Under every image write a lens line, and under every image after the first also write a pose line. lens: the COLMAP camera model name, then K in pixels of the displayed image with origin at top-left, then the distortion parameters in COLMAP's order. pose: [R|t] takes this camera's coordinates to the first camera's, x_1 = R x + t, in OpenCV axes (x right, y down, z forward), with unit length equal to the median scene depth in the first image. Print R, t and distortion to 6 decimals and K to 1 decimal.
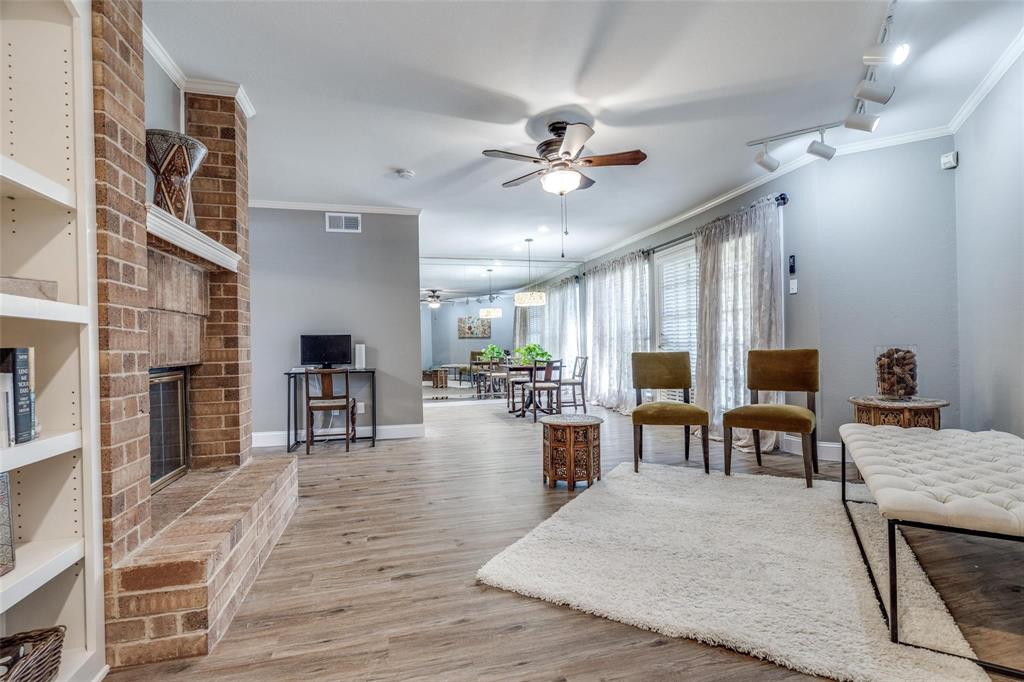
lens RADIAL K [[470.7, 0, 513.5], [0, 470.7, 345.3], [0, 0, 1]] dist [-0.003996, -0.000391]
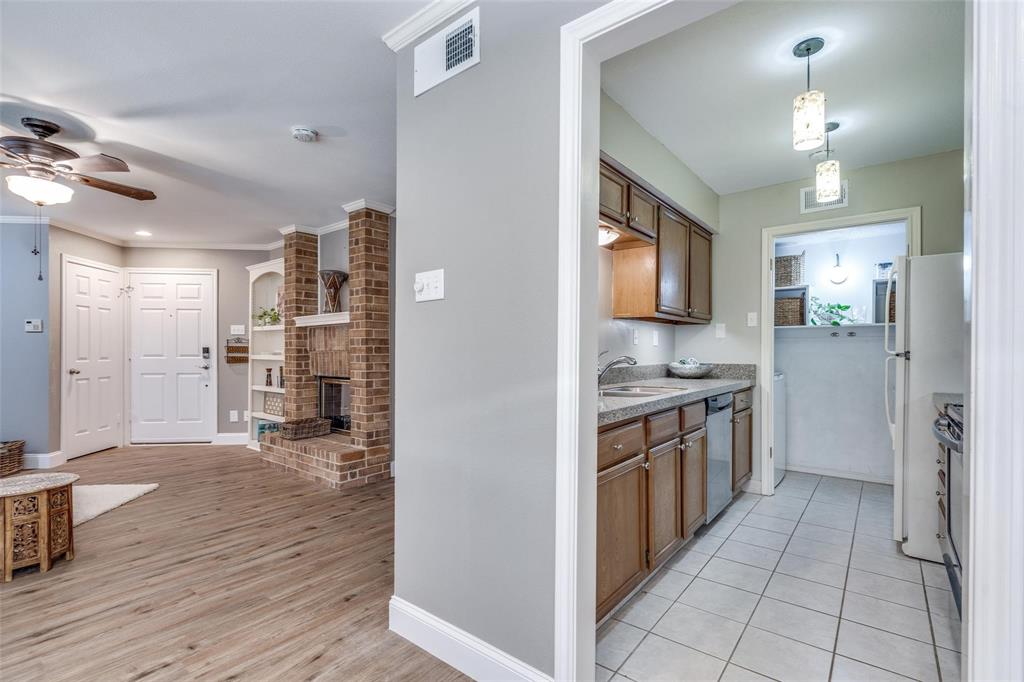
lens RADIAL K [[470.7, 0, 515.2], [0, 470.7, 350.1], [0, 0, 1]] dist [-0.003996, -0.000391]
pose [[-0.804275, 0.017349, -0.594004, -0.080341], [0.014670, 0.999849, 0.009339, -0.060301], [0.594076, -0.001203, -0.804408, 2.316958]]
